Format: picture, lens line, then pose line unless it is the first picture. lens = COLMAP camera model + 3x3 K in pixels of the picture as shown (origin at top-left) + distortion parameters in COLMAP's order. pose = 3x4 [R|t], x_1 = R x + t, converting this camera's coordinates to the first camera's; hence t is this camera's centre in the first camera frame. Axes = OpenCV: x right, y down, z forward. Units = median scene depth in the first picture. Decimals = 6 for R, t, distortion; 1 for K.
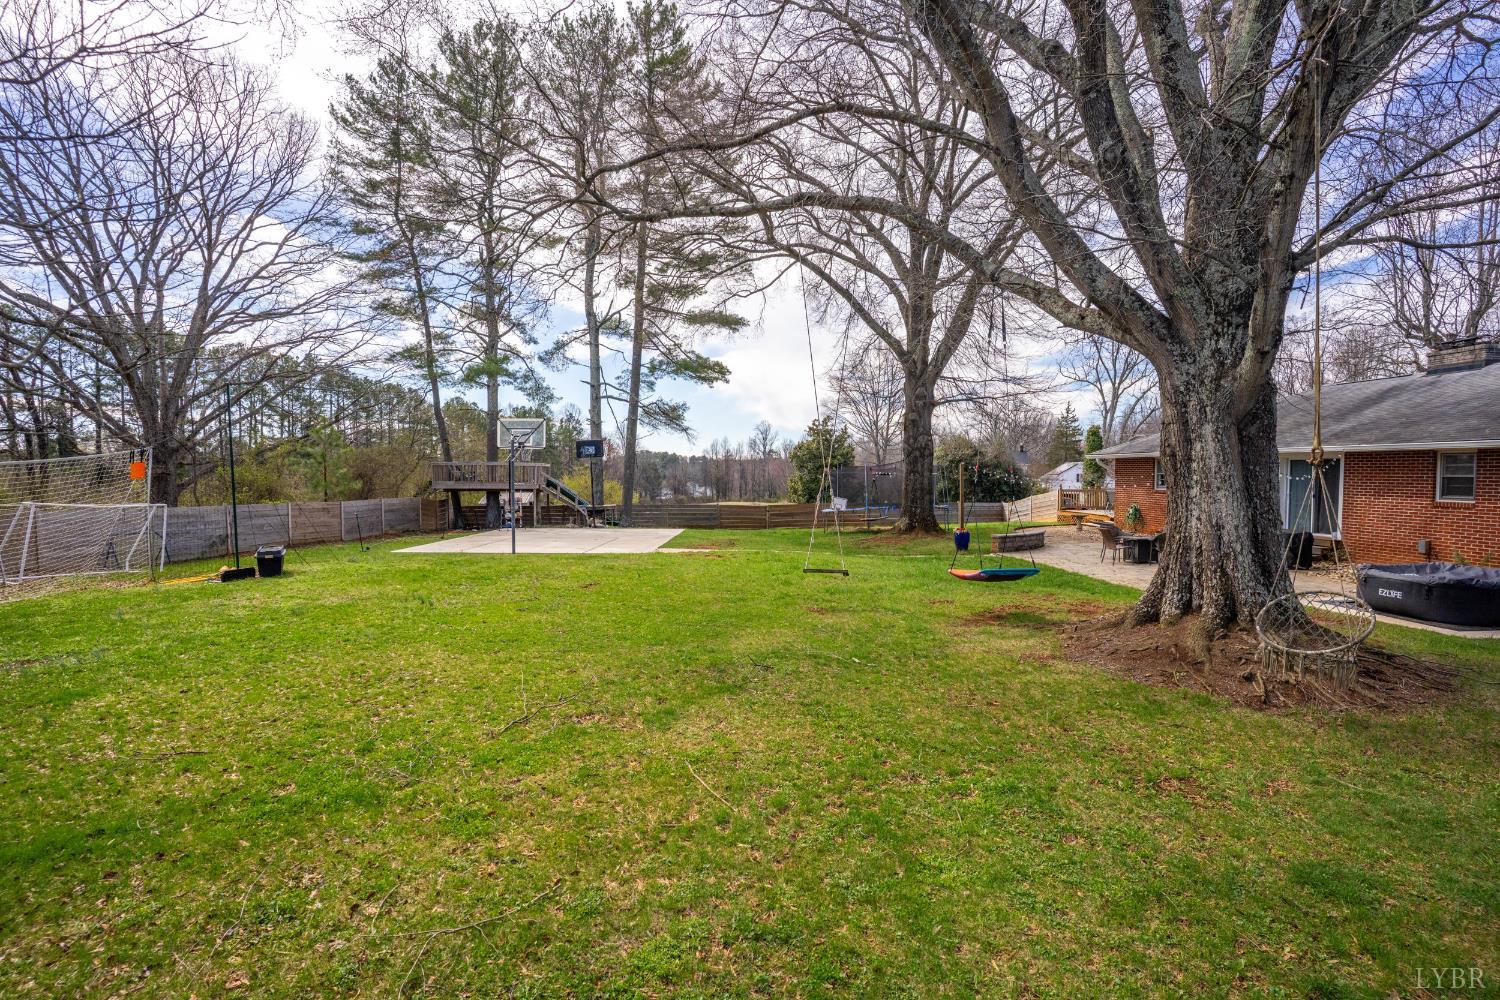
lens RADIAL K [[753.3, 0, 747.3], [0, 753.3, 484.1], [0, 0, 1]] dist [-0.001357, 0.000125]
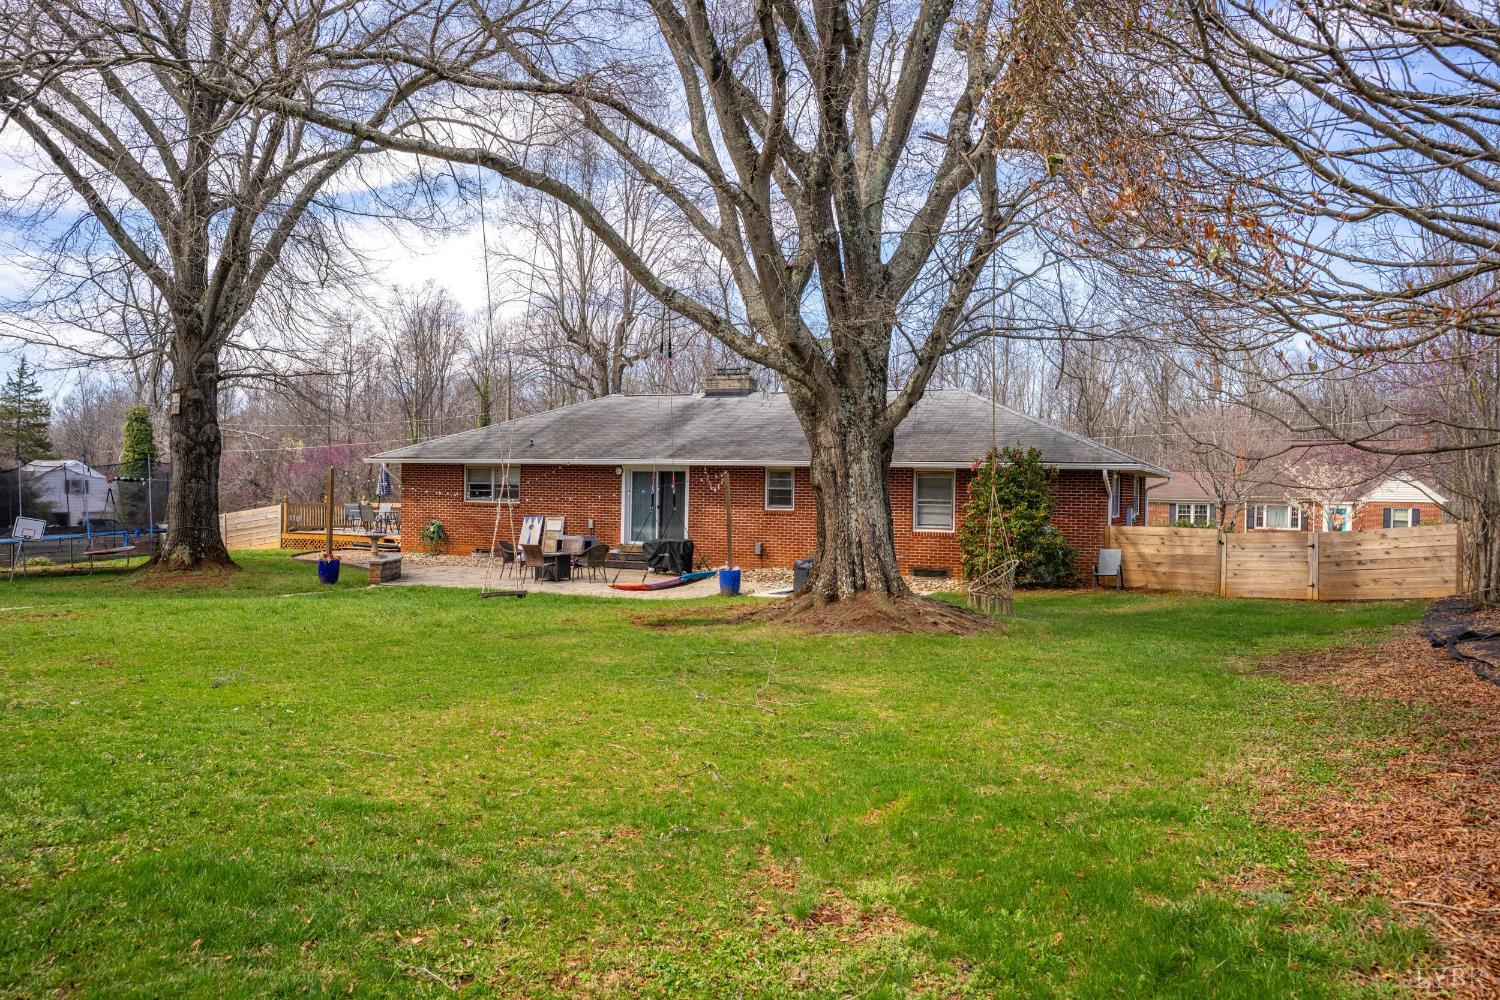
lens RADIAL K [[1267.9, 0, 750.0], [0, 1267.9, 500.0], [0, 0, 1]] dist [0.006784, 0.001420]
pose [[0.501012, -0.002418, 0.865437, -0.876582], [0.000301, 0.999997, 0.002620, 0.002243], [-0.865440, -0.001053, 0.501011, 0.018918]]
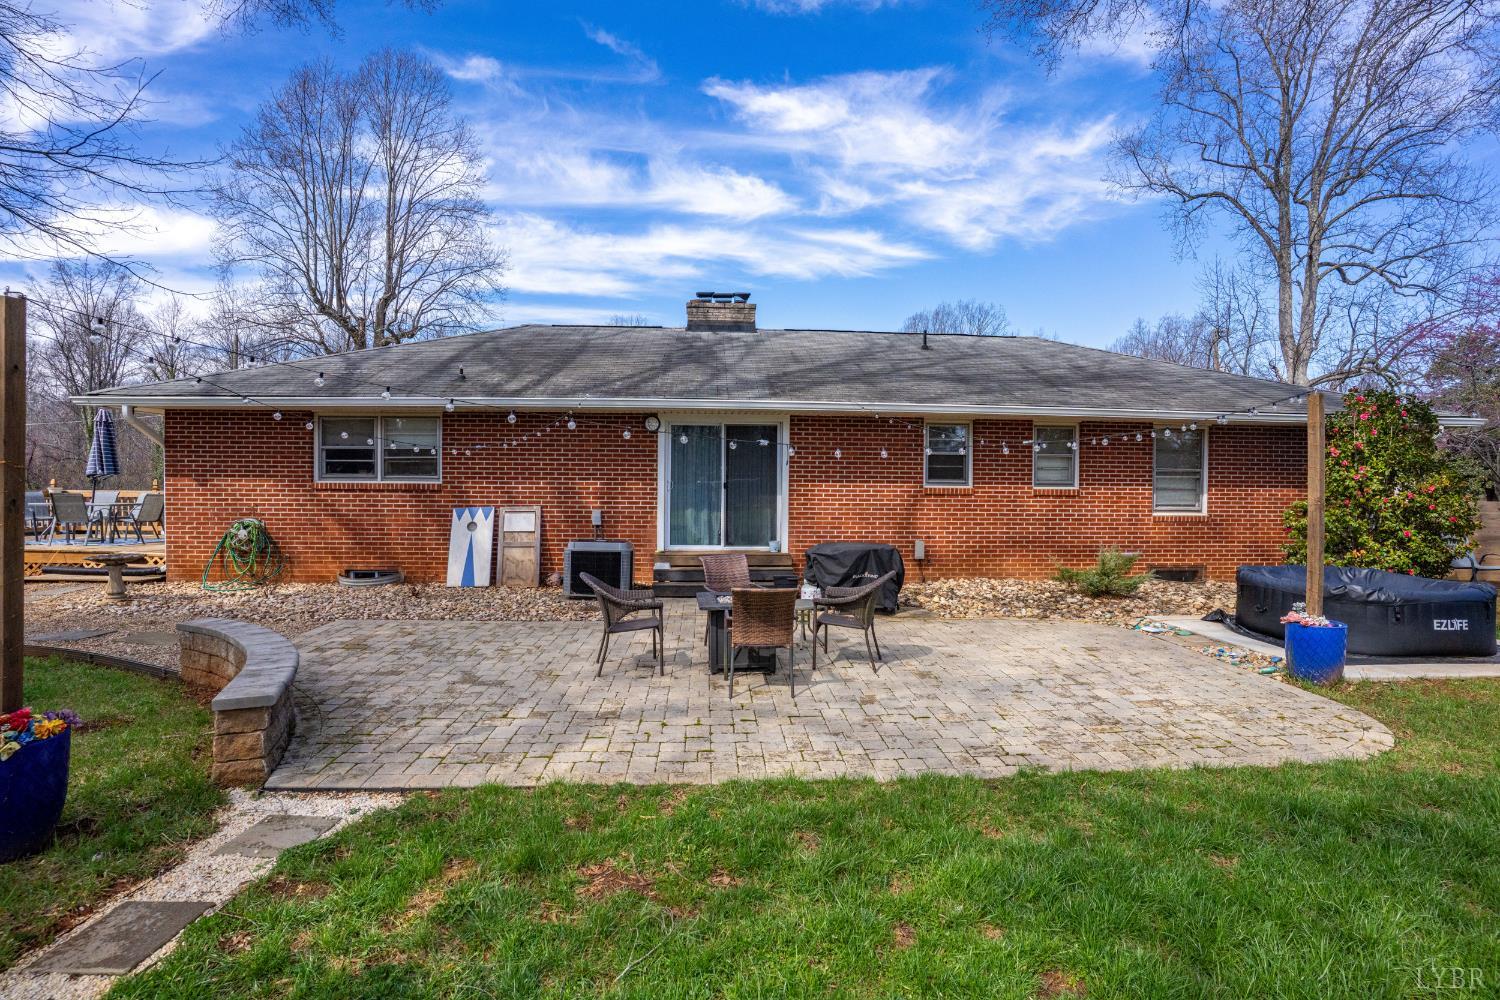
lens RADIAL K [[753.3, 0, 747.3], [0, 753.3, 484.1], [0, 0, 1]] dist [-0.001357, 0.000125]
pose [[0.082386, -0.001170, 0.996600, 0.191694], [0.010286, 0.999947, 0.000323, 0.017943], [-0.996547, 0.010225, 0.082394, 1.173898]]
